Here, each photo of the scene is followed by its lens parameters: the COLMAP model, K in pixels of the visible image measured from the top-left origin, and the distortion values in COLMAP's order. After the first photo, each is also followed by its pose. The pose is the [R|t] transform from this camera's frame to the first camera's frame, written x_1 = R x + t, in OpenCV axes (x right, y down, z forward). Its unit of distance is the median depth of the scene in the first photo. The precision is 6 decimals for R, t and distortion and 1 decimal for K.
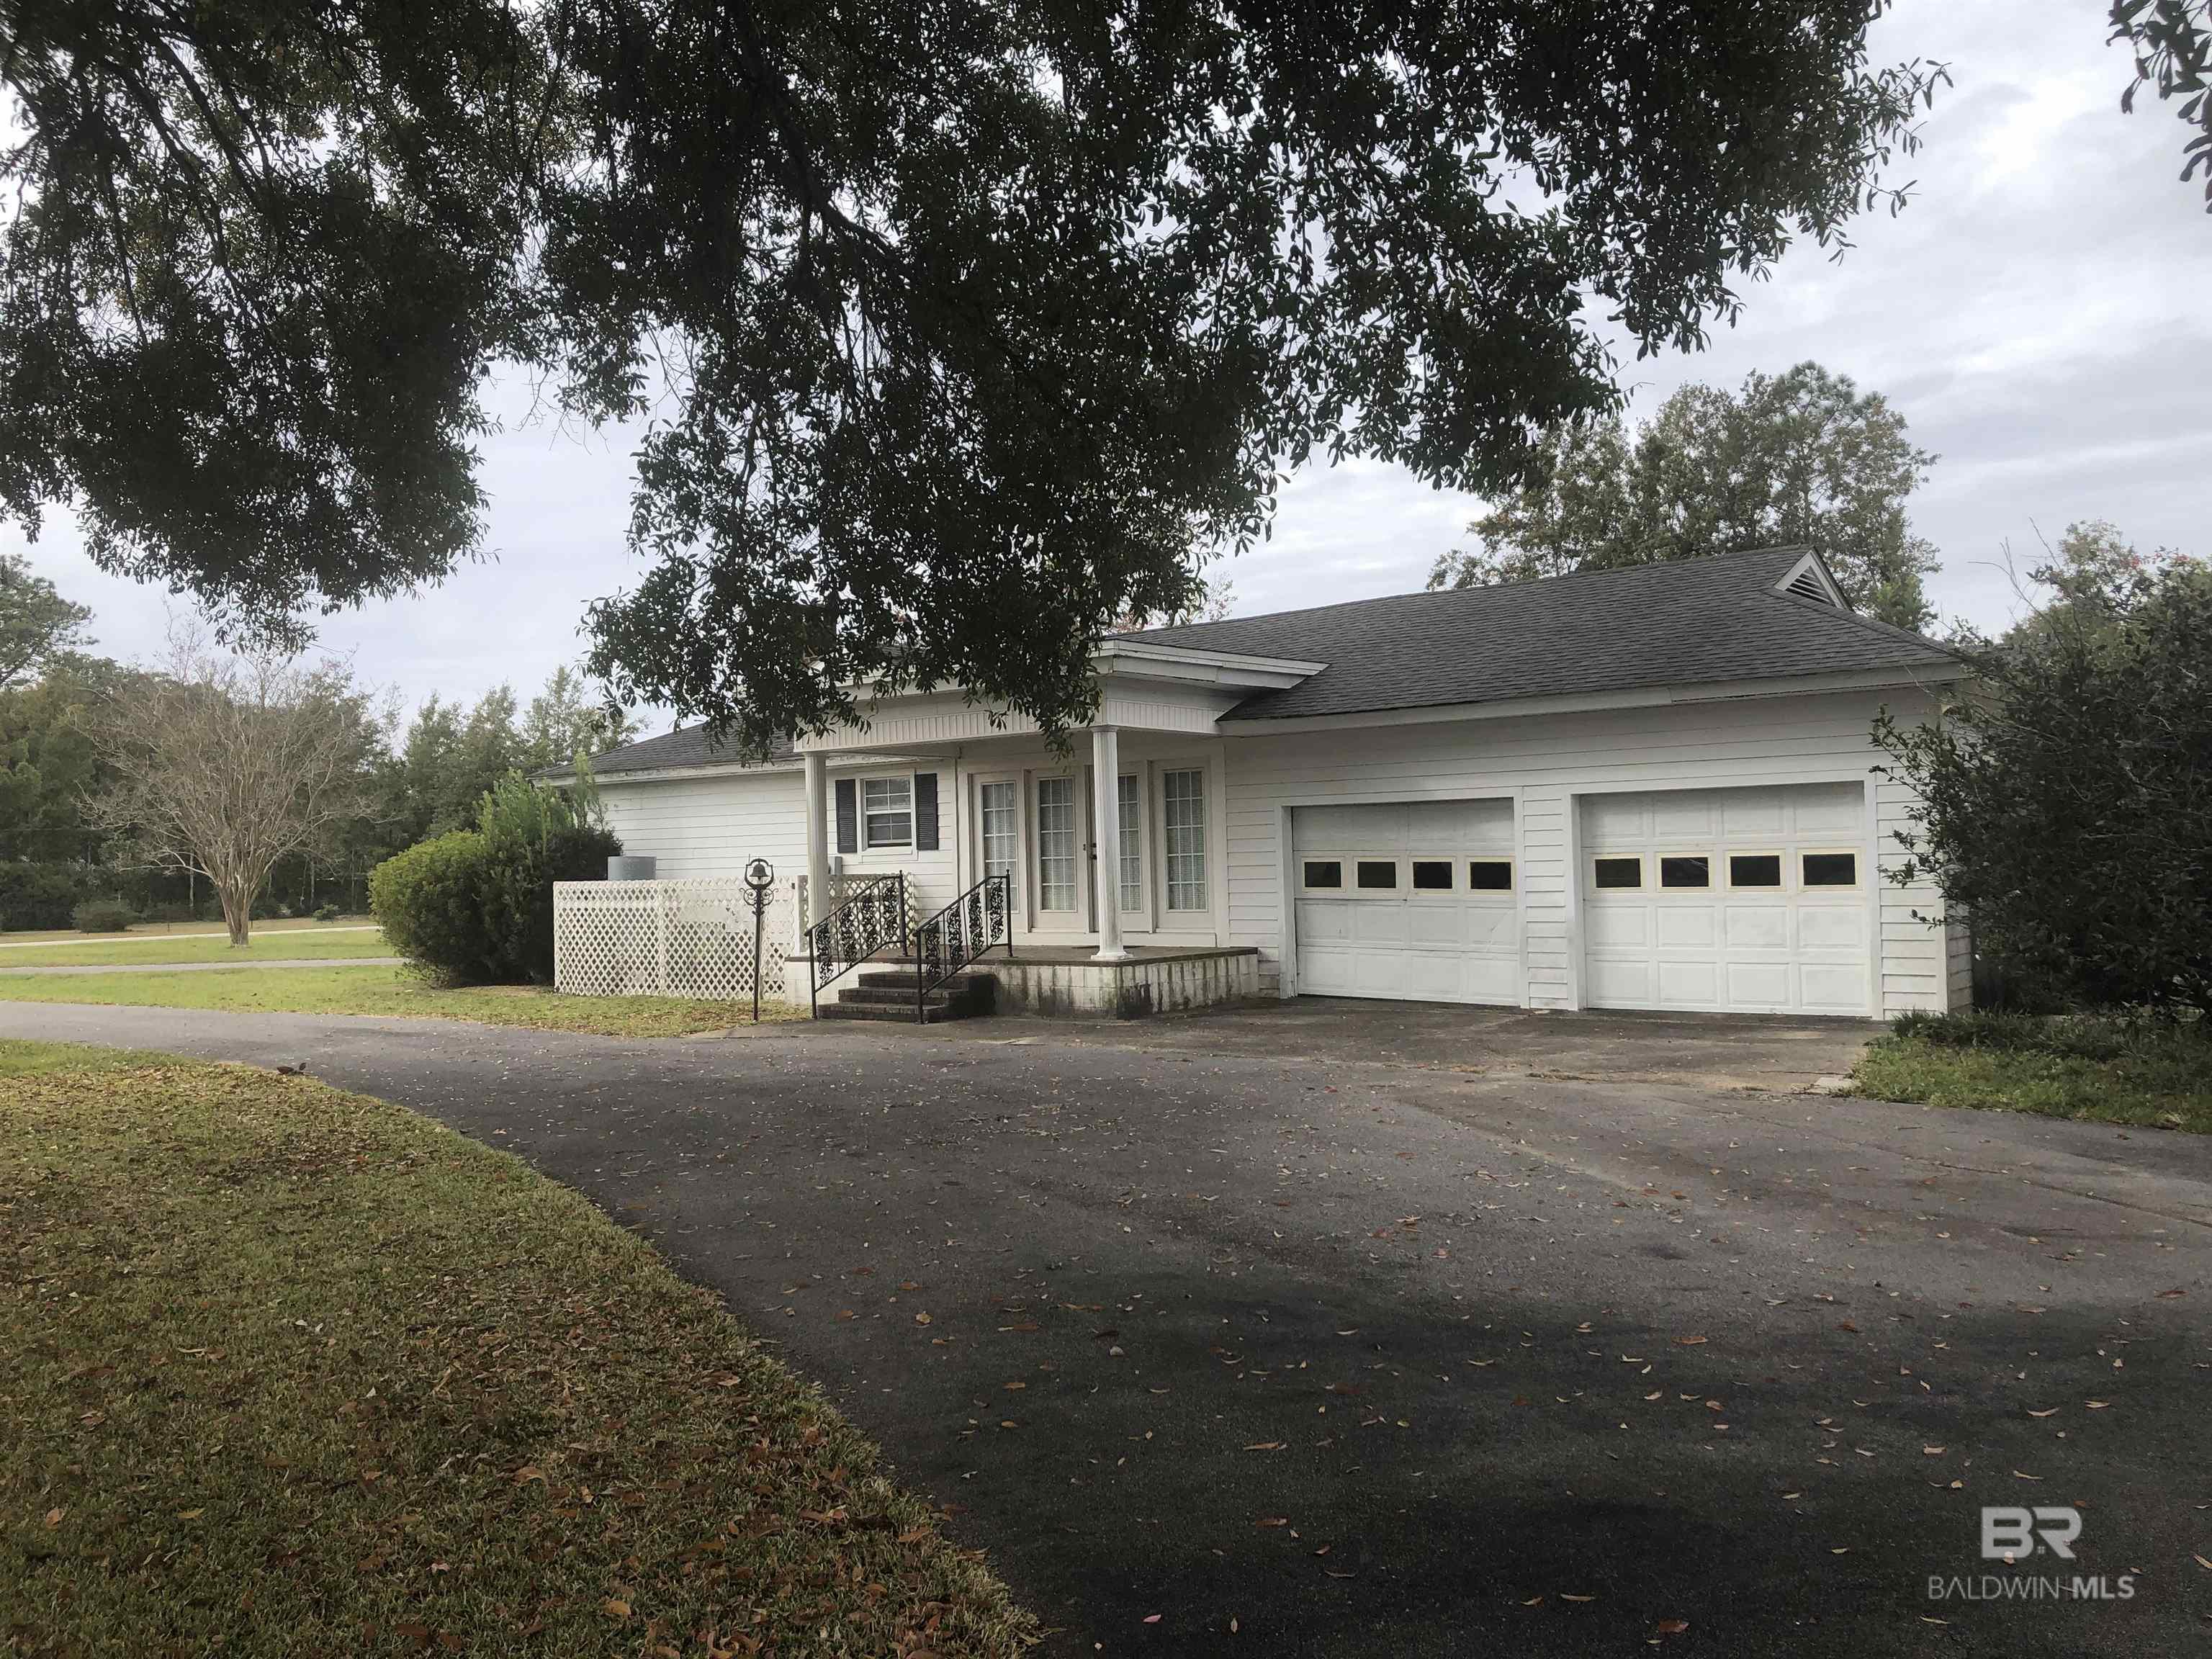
lens RADIAL K [[1827.1, 0, 1104.4], [0, 1827.1, 830.3], [0, 0, 1]] dist [0.007740, -0.006049]
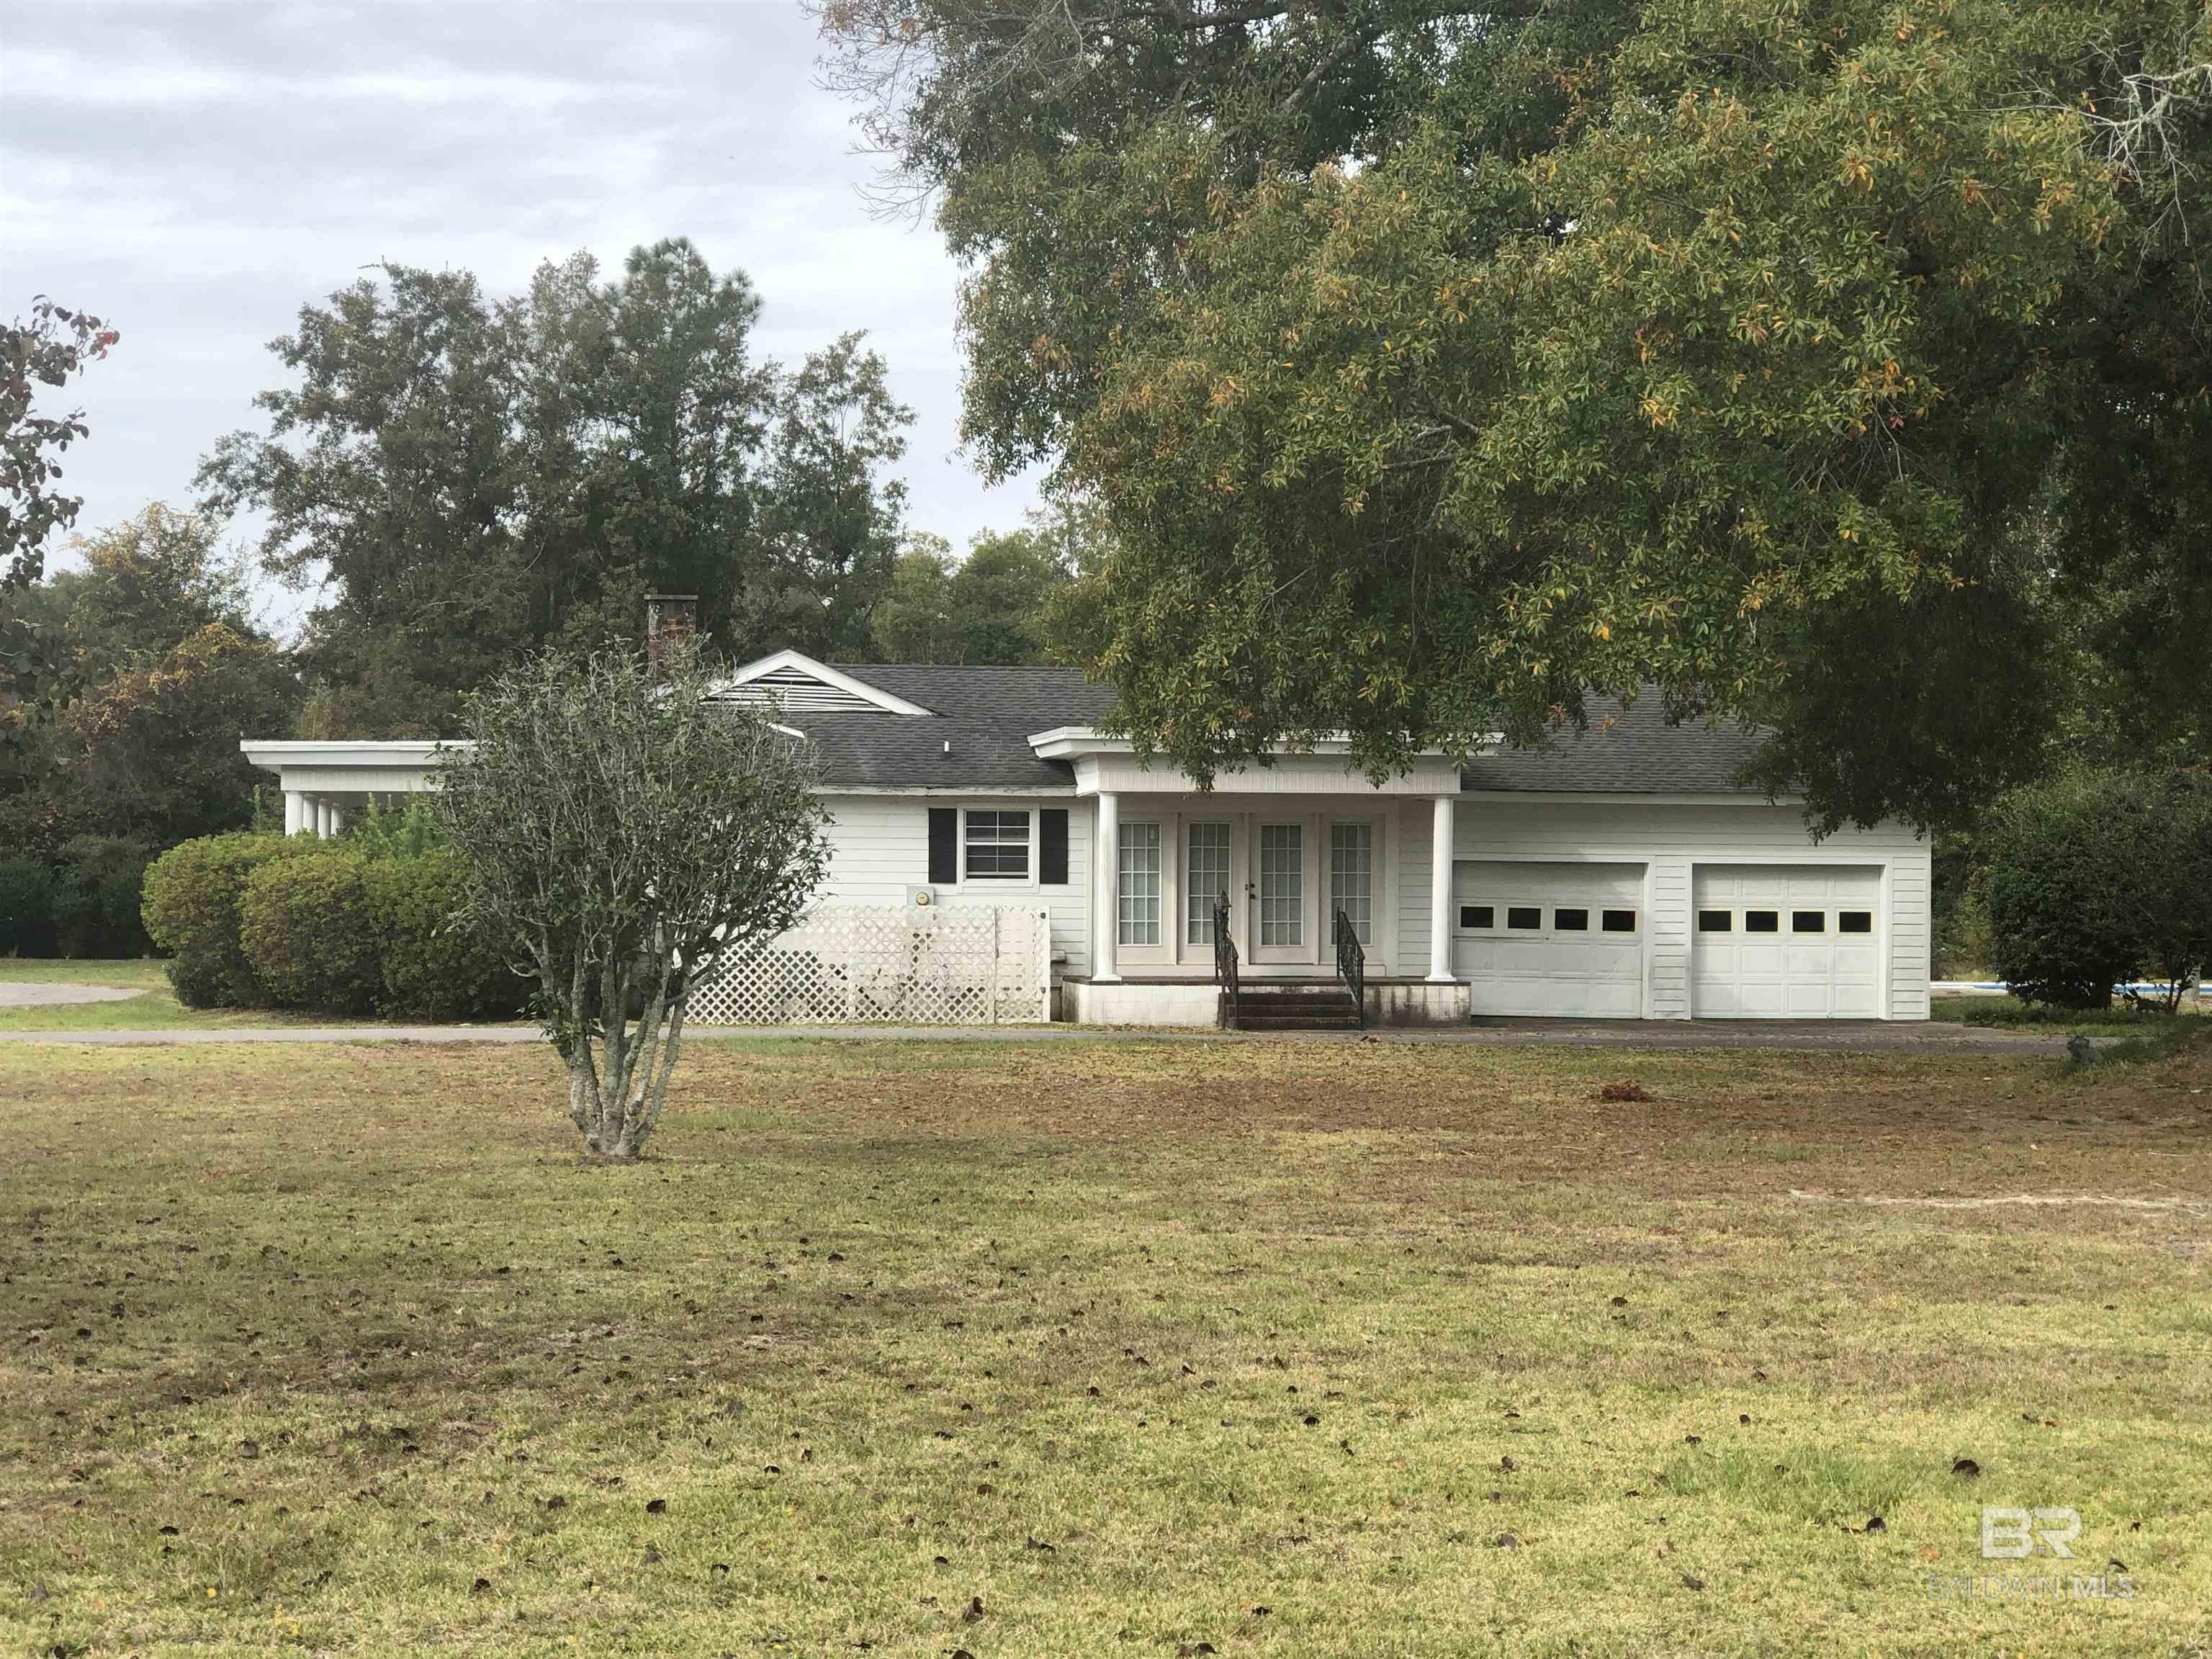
lens RADIAL K [[3818.4, 0, 1106.8], [0, 3818.4, 831.6], [0, 0, 1]] dist [-0.046901, 0.000000]
pose [[0.679694, 0.039318, 0.732442, -2.074933], [-0.037430, 0.999121, -0.018898, 0.026123], [-0.732540, -0.014570, 0.680568, -0.616110]]
